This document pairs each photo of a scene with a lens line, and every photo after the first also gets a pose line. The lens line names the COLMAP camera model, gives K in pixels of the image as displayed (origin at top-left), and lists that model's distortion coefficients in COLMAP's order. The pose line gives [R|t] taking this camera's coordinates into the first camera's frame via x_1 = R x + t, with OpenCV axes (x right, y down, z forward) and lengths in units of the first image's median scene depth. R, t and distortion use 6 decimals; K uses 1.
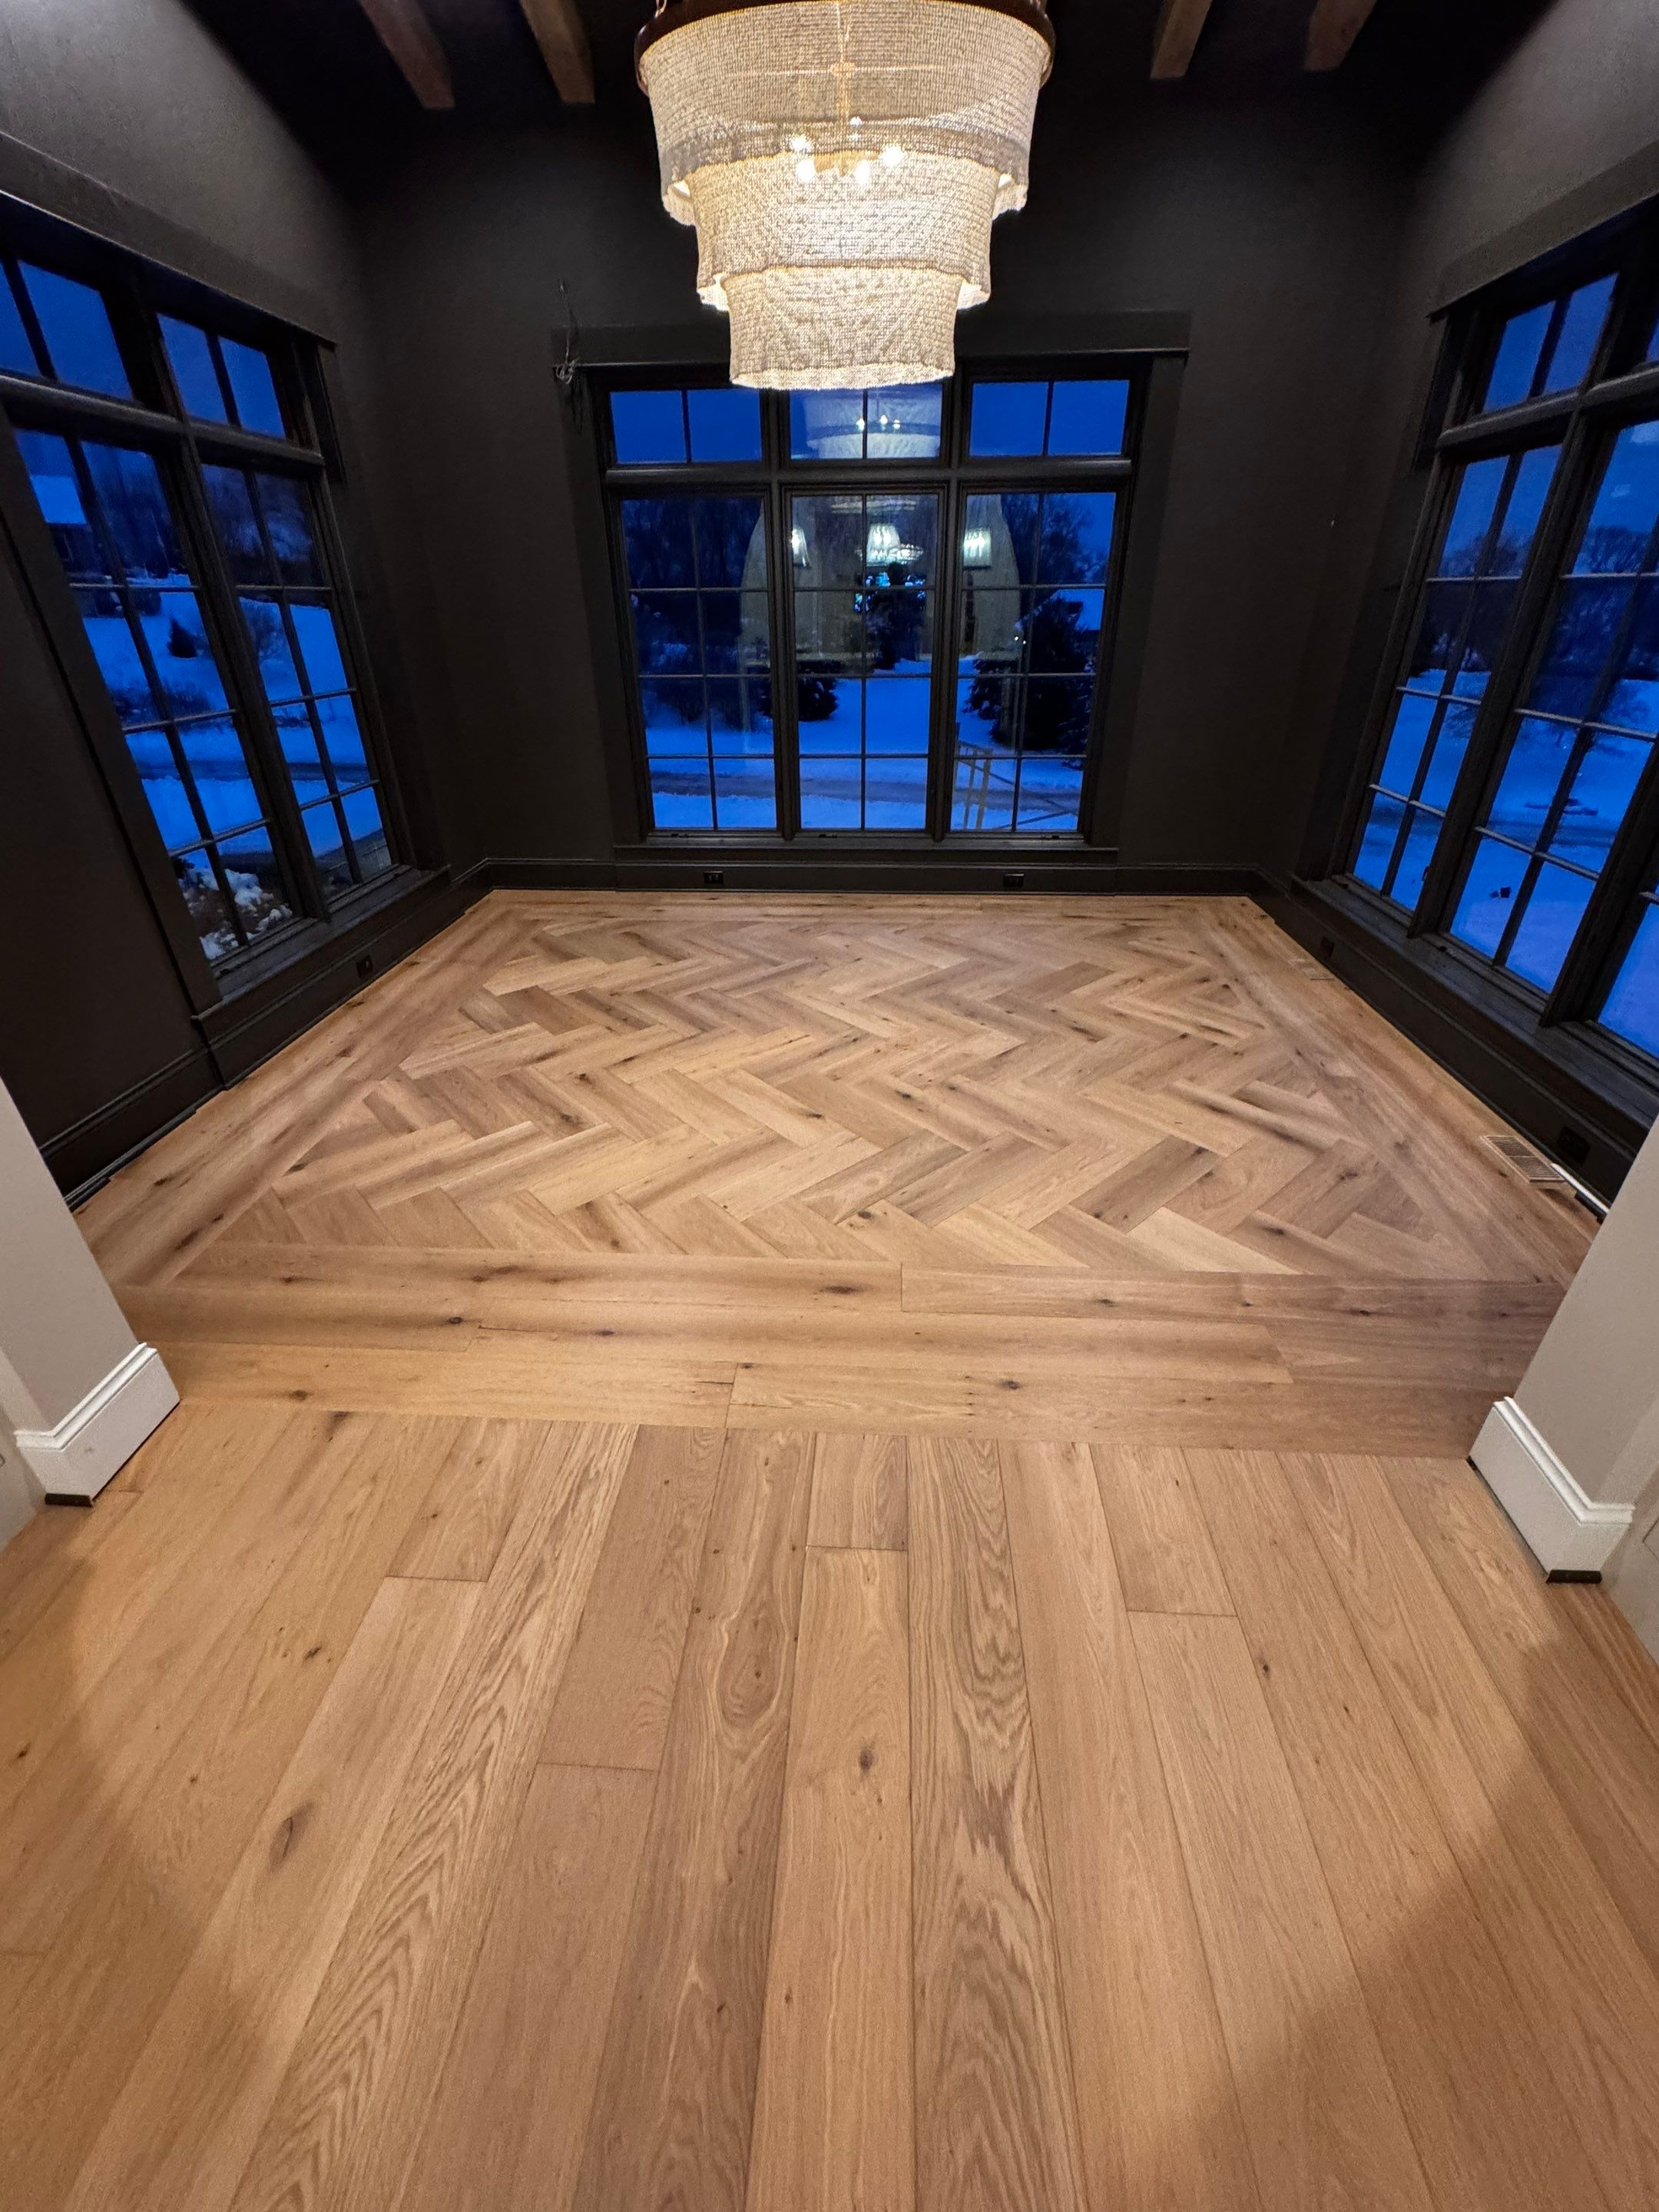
lens RADIAL K [[901.2, 0, 829.5], [0, 901.2, 1106.0], [0, 0, 1]] dist [-0.003609, -0.000215]
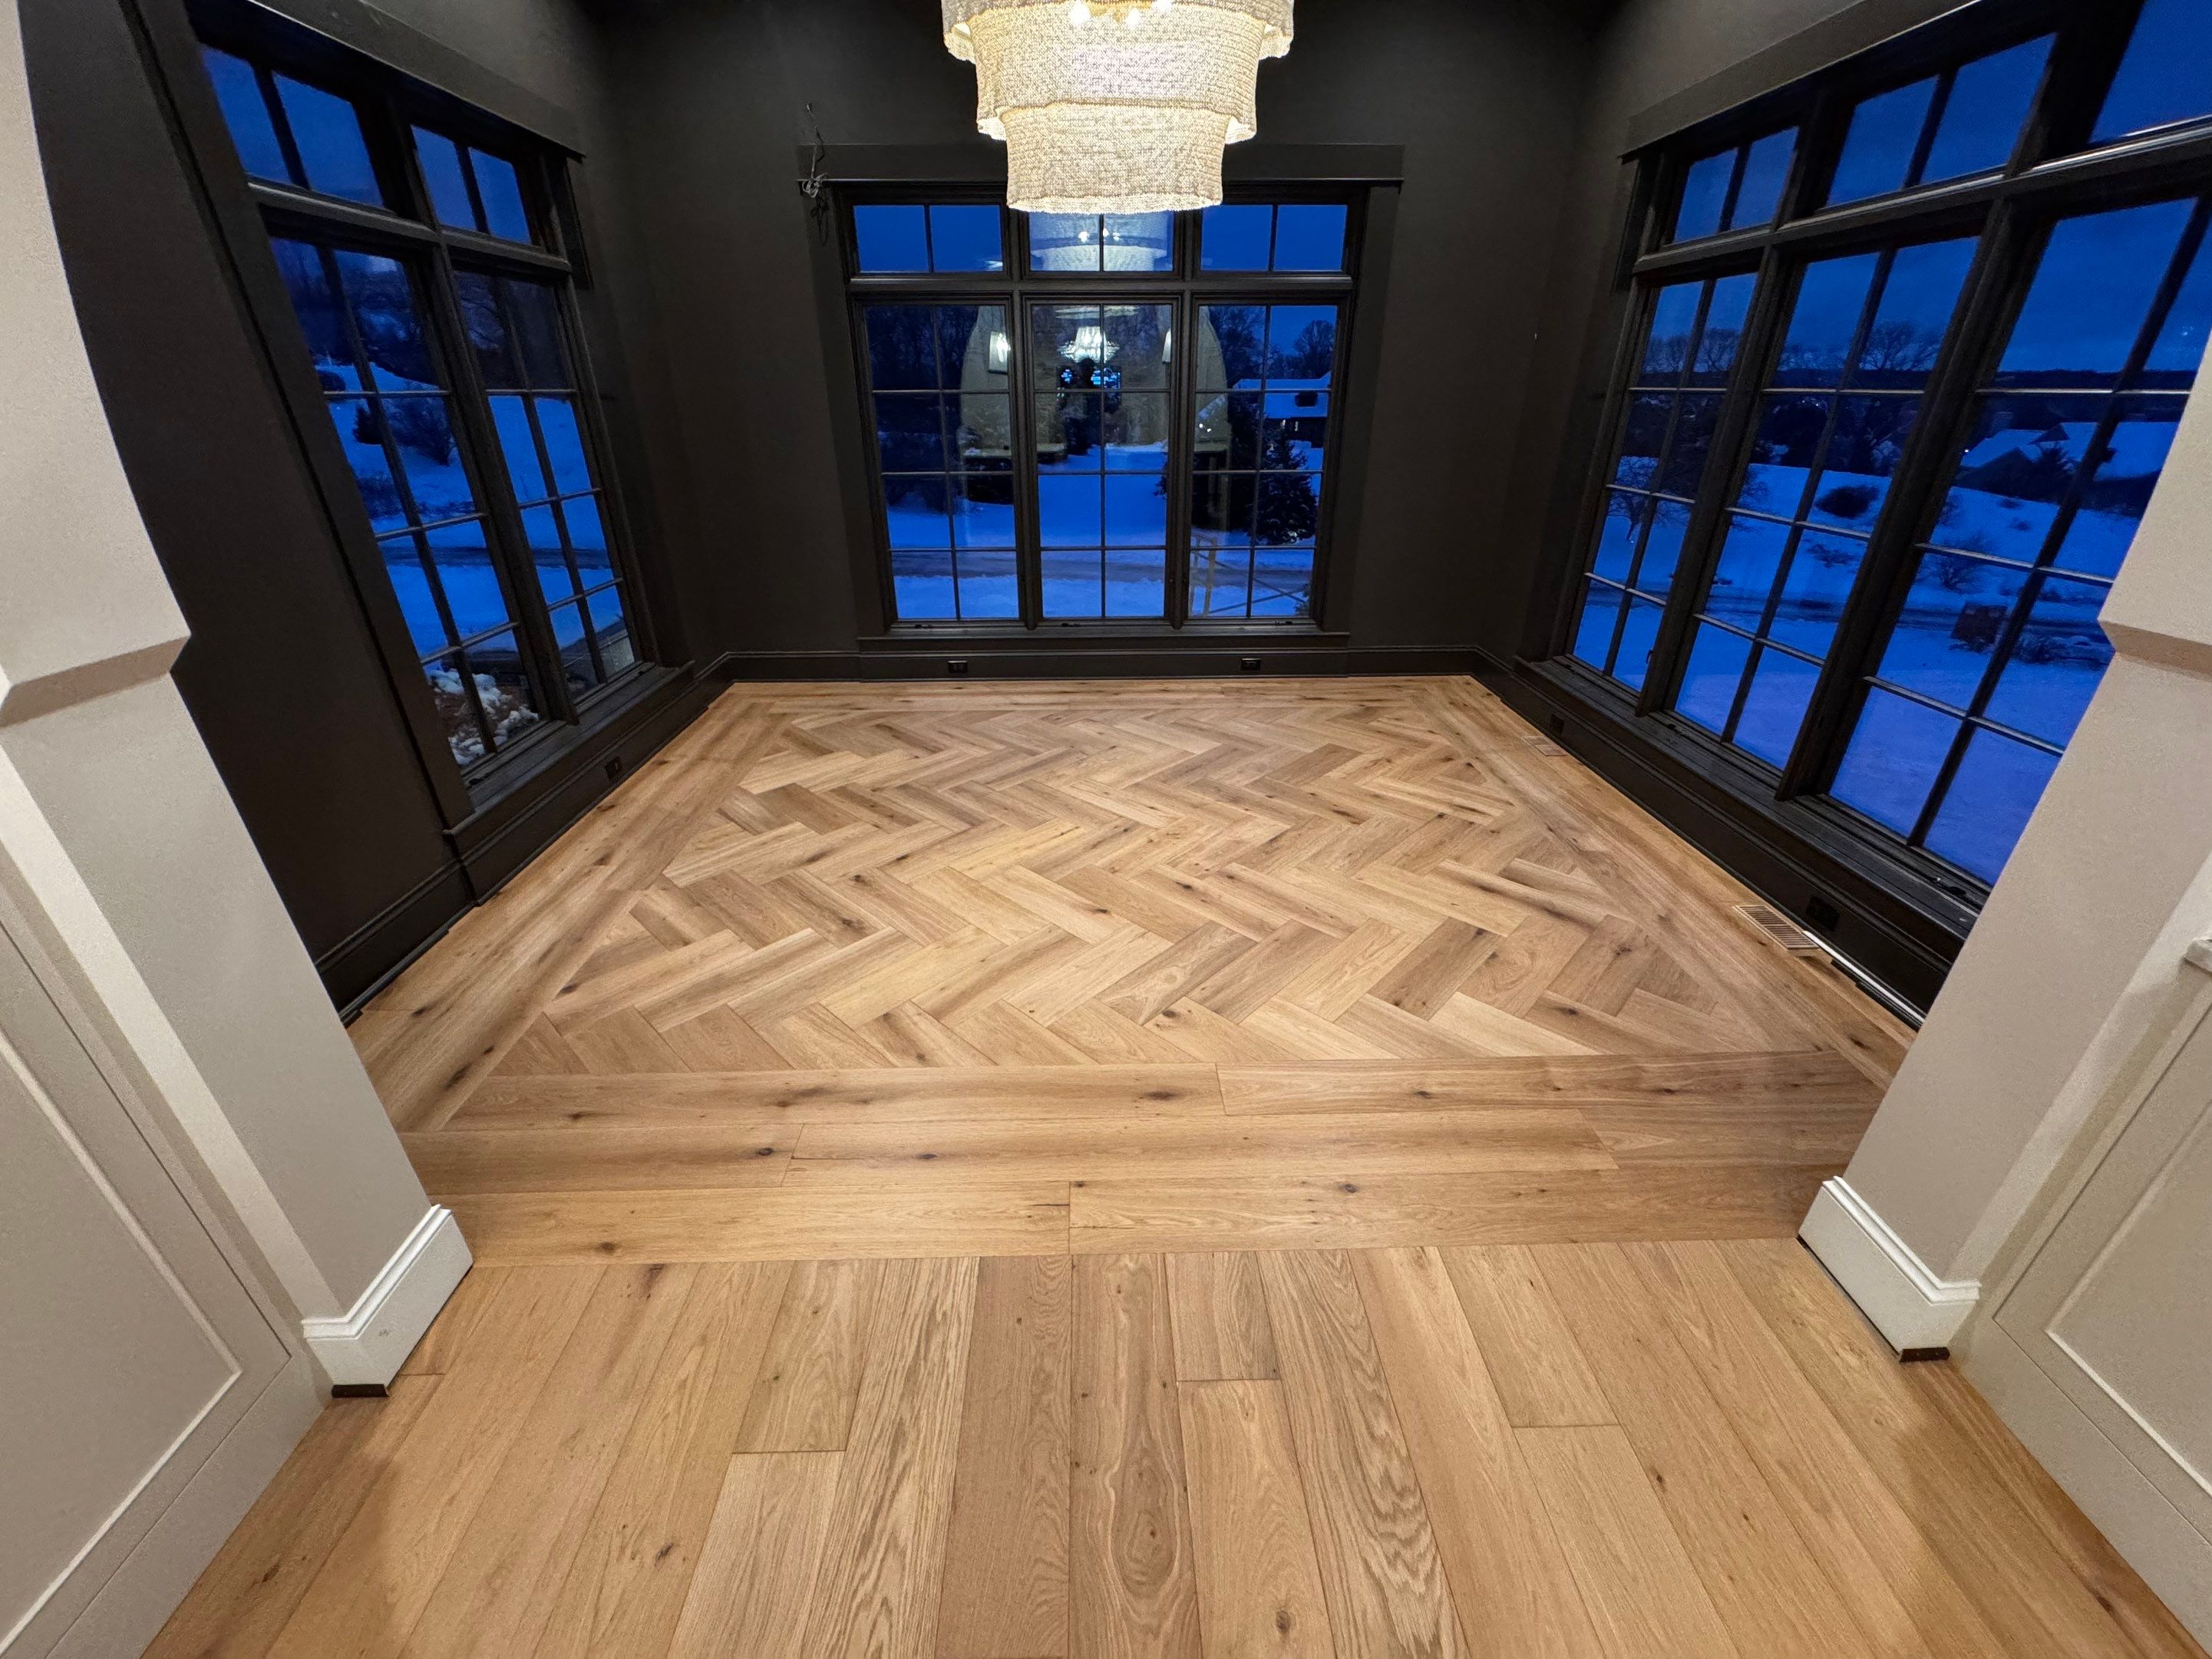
lens RADIAL K [[883.2, 0, 1099.8], [0, 883.2, 825.7], [0, 0, 1]] dist [-0.003601, -0.000264]
pose [[0.996659, -0.032215, 0.075058, -0.099241], [0.036136, 0.998021, -0.051469, -0.037124], [-0.073252, 0.054010, 0.995850, 0.020967]]
